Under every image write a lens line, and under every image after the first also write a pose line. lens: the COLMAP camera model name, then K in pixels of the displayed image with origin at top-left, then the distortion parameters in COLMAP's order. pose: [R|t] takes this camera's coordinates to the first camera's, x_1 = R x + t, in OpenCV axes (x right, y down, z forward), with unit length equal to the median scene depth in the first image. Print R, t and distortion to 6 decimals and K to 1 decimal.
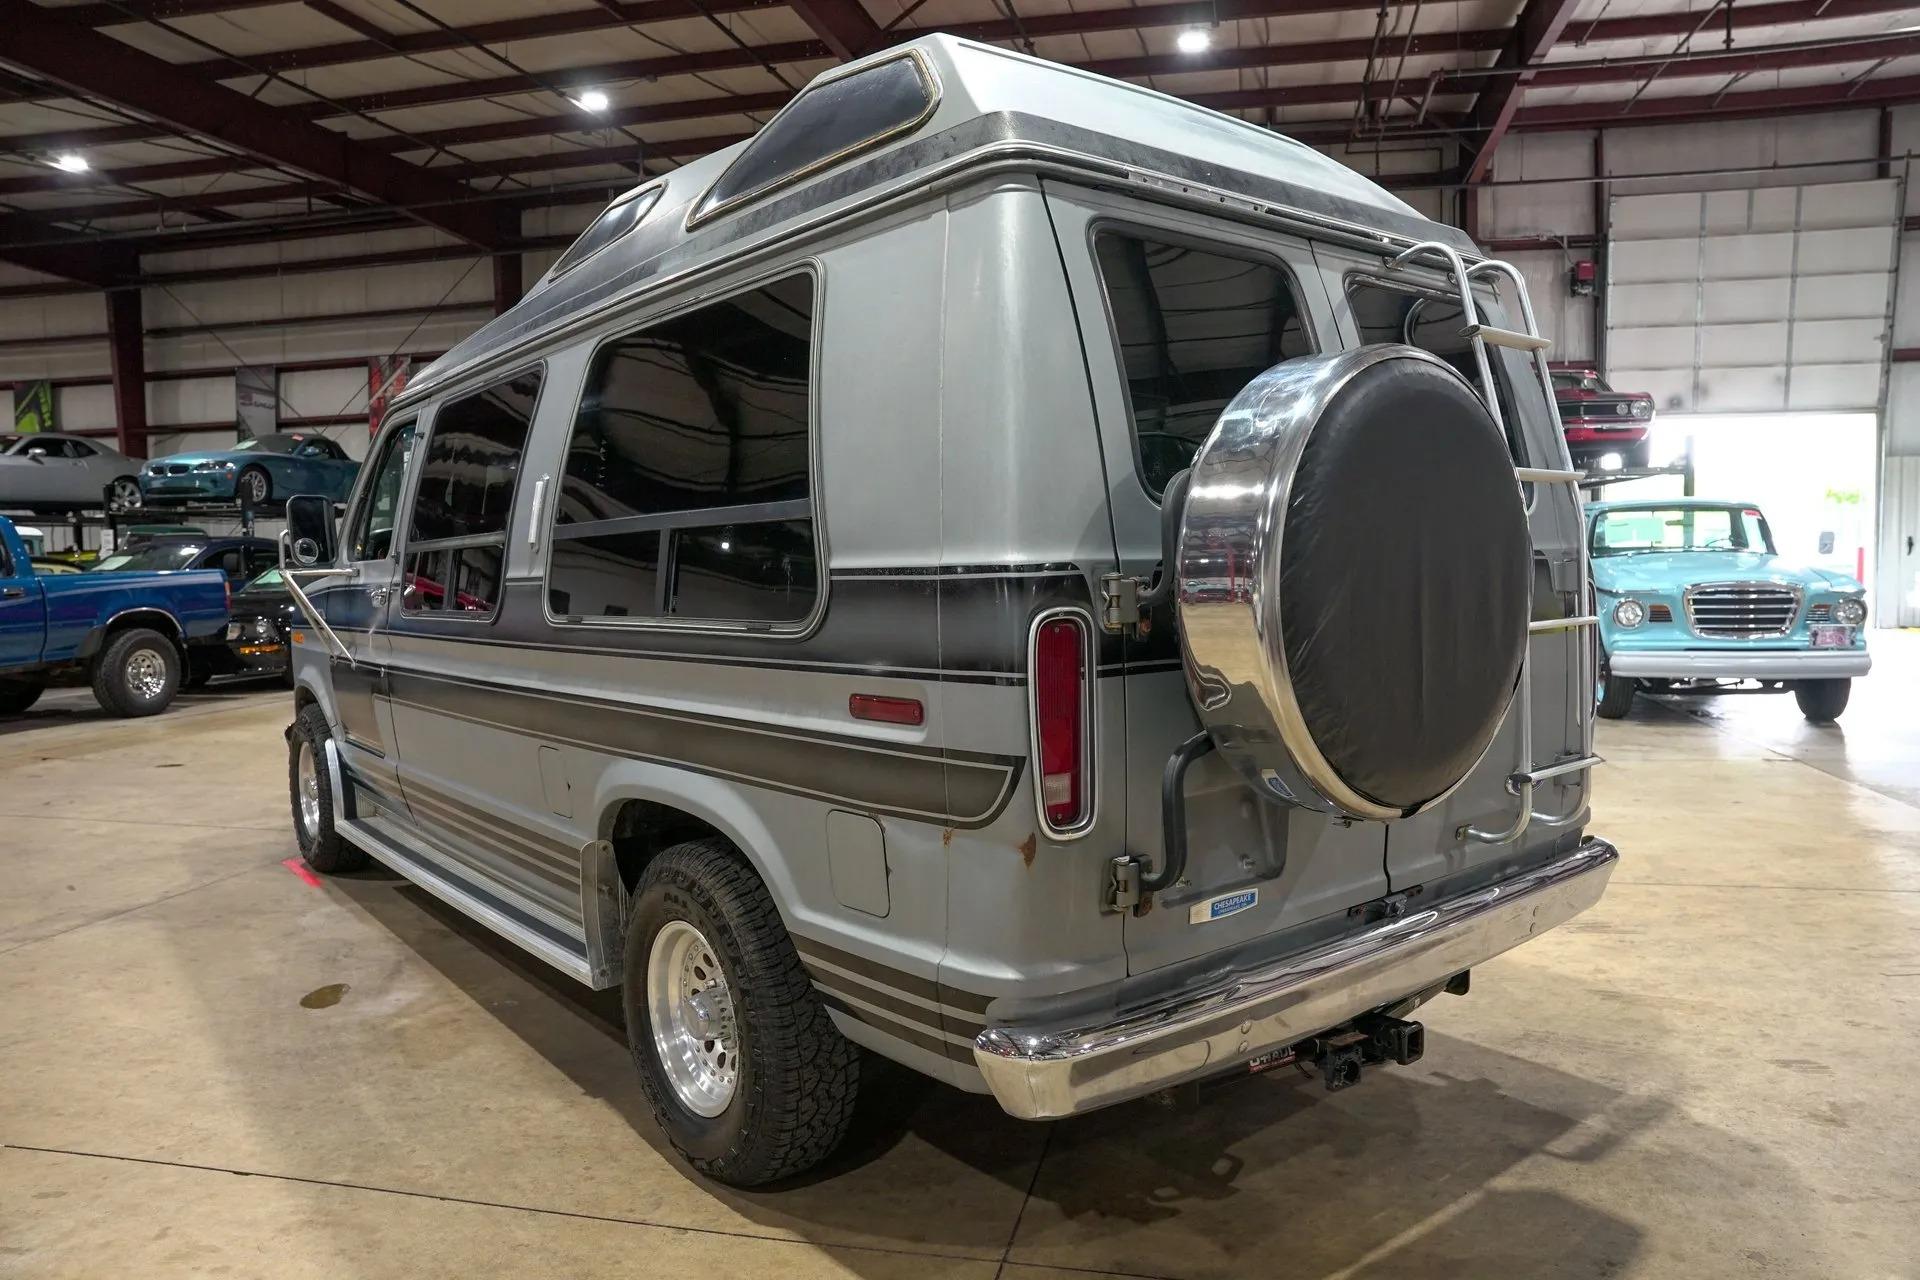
lens RADIAL K [[1312.6, 0, 966.8], [0, 1312.6, 653.8], [0, 0, 1]] dist [-0.131954, 0.100960]
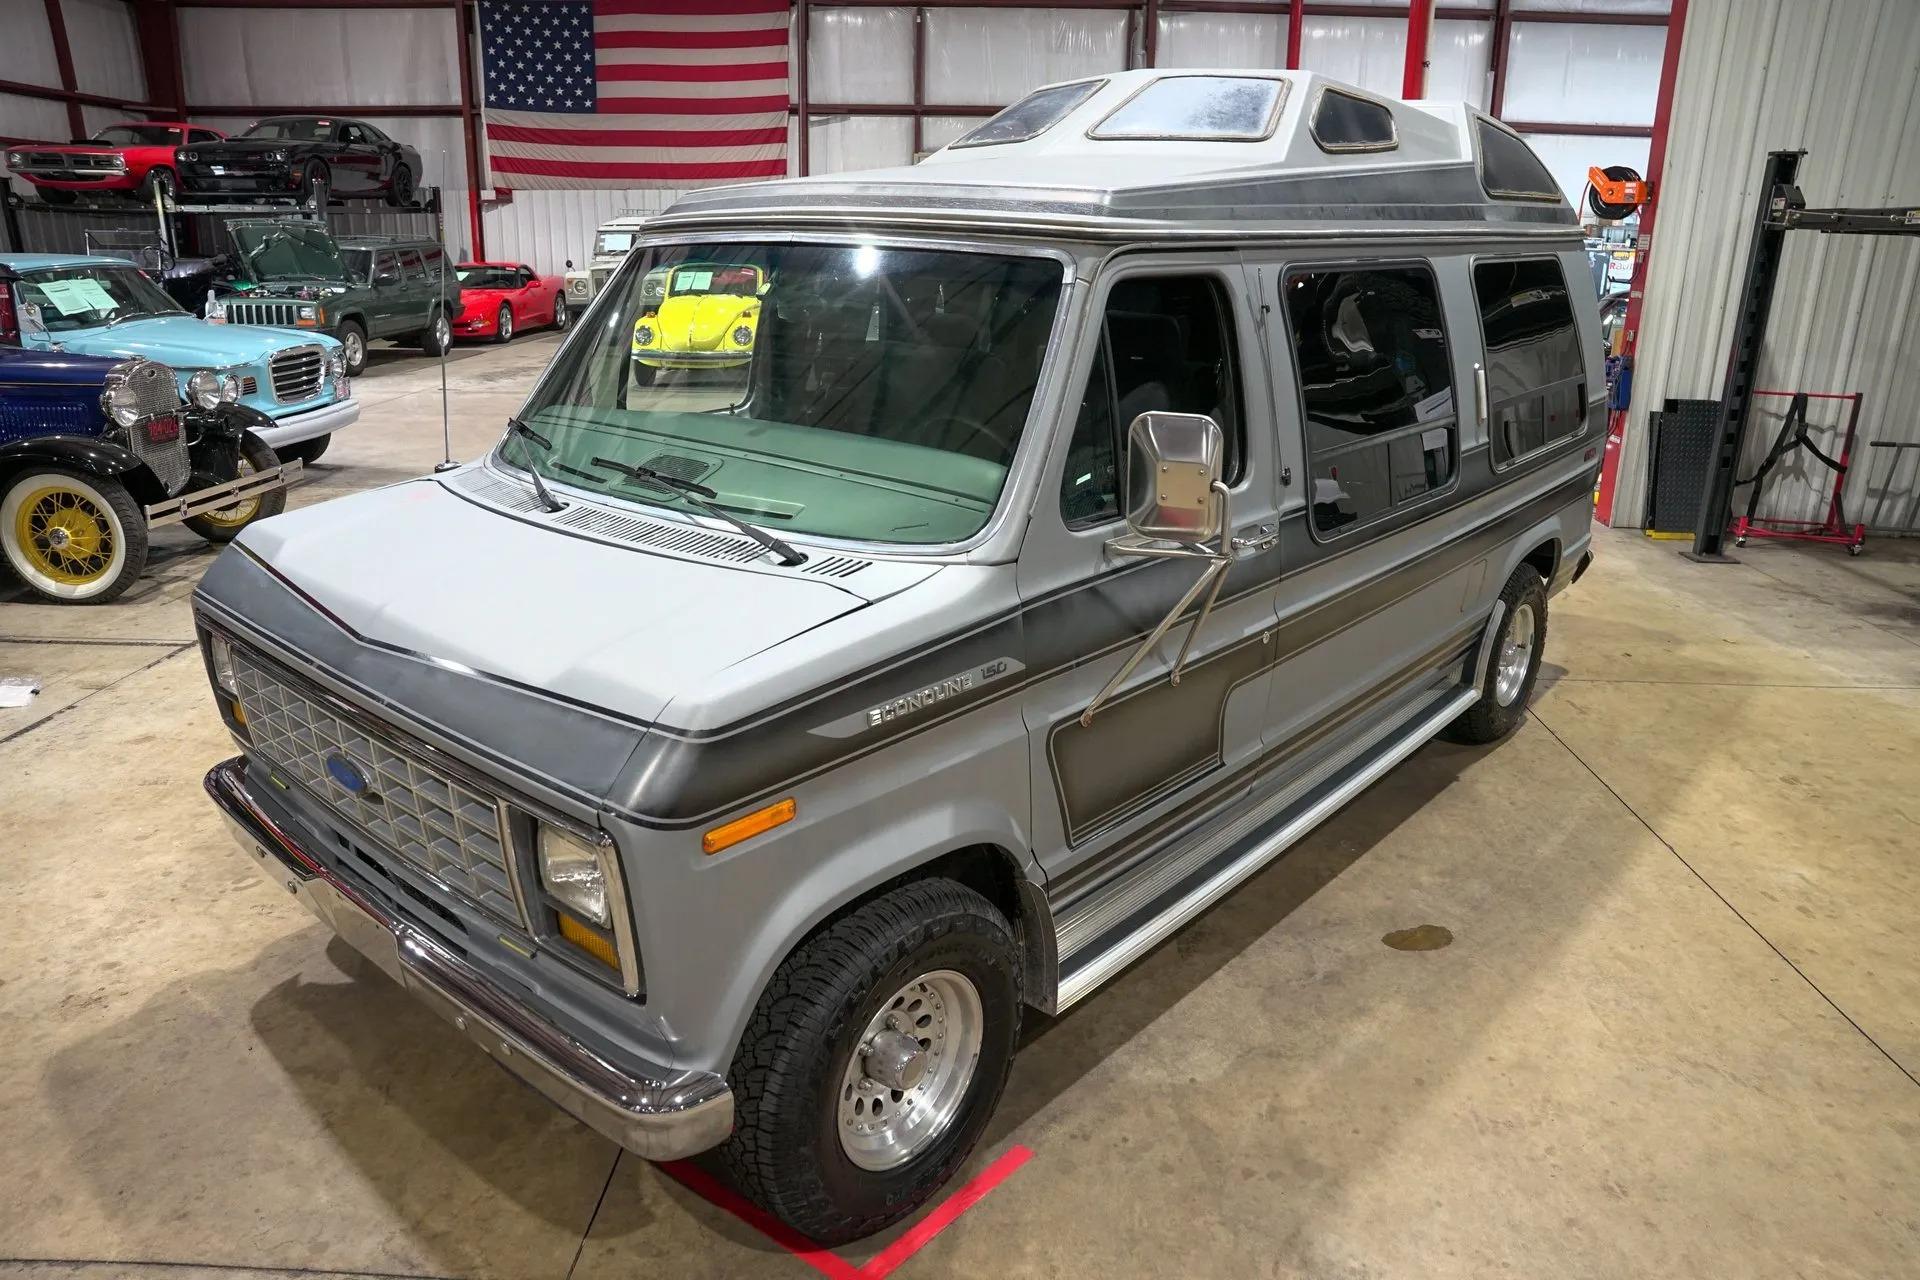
lens RADIAL K [[1312.6, 0, 970.2], [0, 1312.6, 651.4], [0, 0, 1]] dist [-0.131954, 0.100960]
pose [[-0.183925, -0.297959, 0.936692, -1.849005], [0.064896, 0.947189, 0.314041, -0.366861], [-0.980796, 0.118547, -0.154875, 2.103539]]
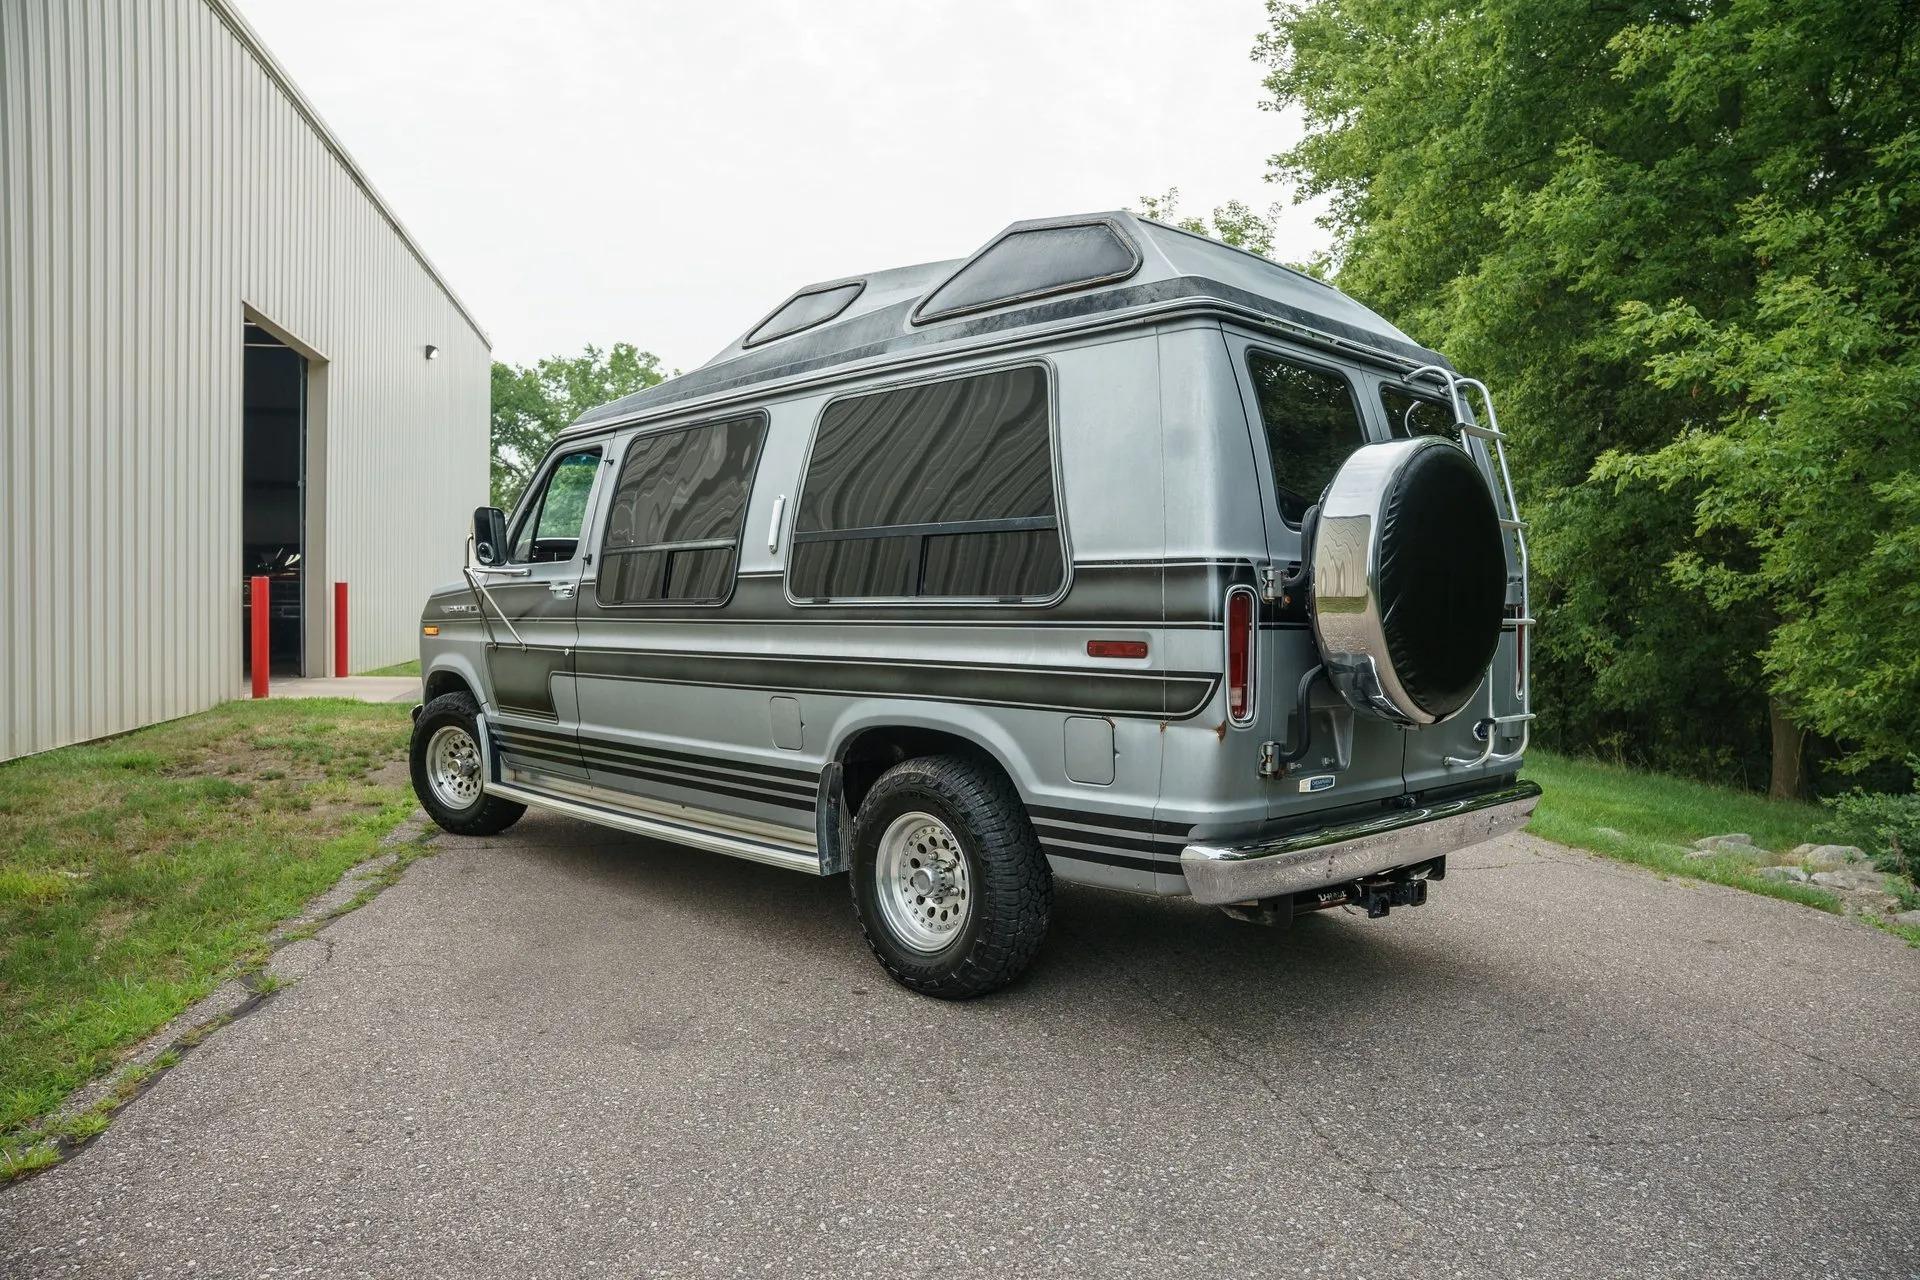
lens RADIAL K [[1312.6, 0, 963.1], [0, 1312.6, 656.2], [0, 0, 1]] dist [-0.131954, 0.100960]
pose [[0.995780, 0.032048, 0.085990, -0.303772], [-0.028543, 0.998723, -0.041679, 0.097049], [-0.087216, 0.039049, 0.995424, -0.439184]]
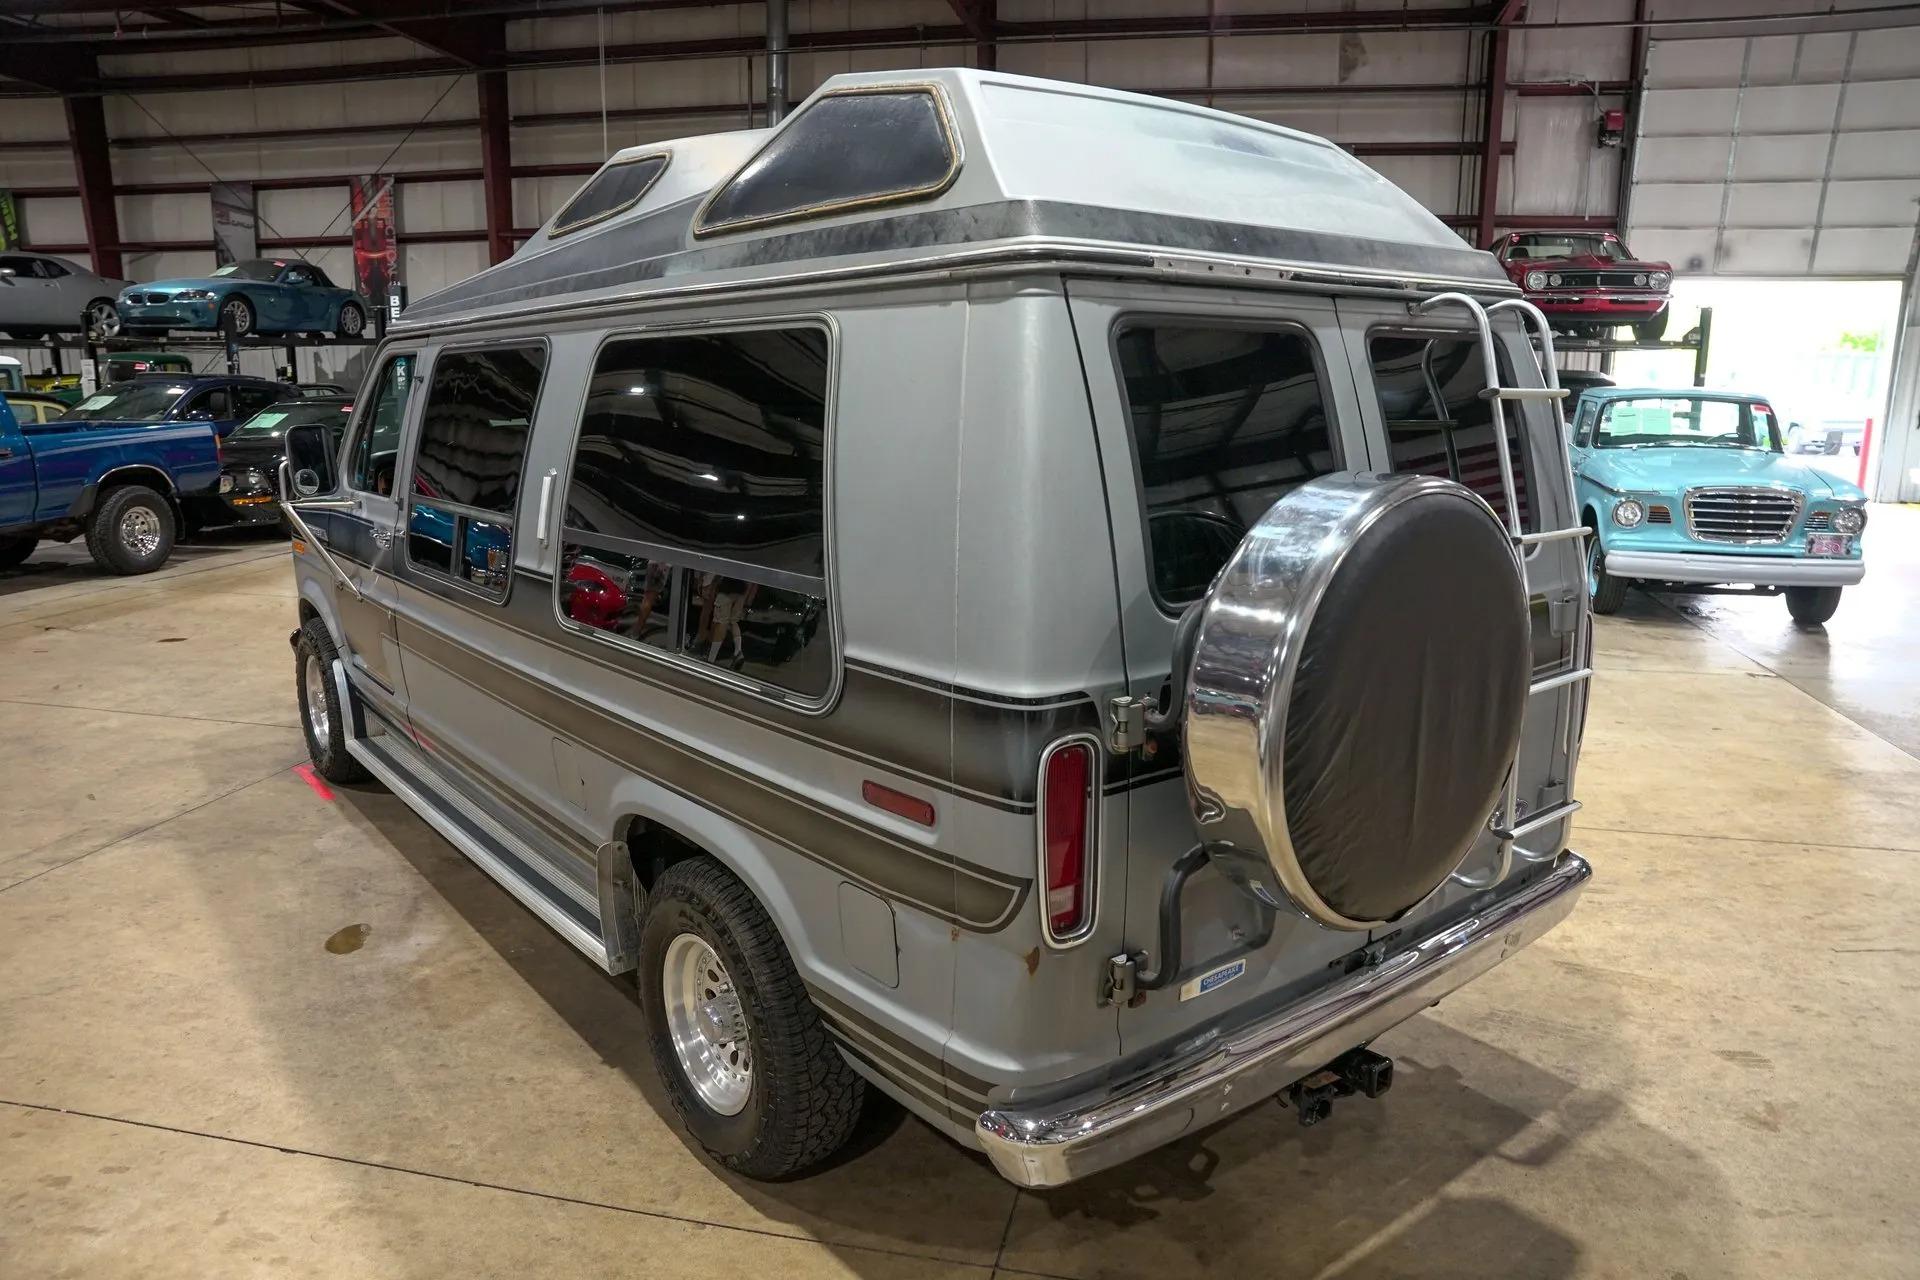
lens RADIAL K [[1312.6, 0, 964.5], [0, 1312.6, 655.1], [0, 0, 1]] dist [-0.131954, 0.100960]
pose [[0.999745, 0.021804, 0.005952, -0.014107], [-0.022429, 0.989568, 0.142312, -0.177351], [-0.002787, -0.142409, 0.989804, -0.008568]]
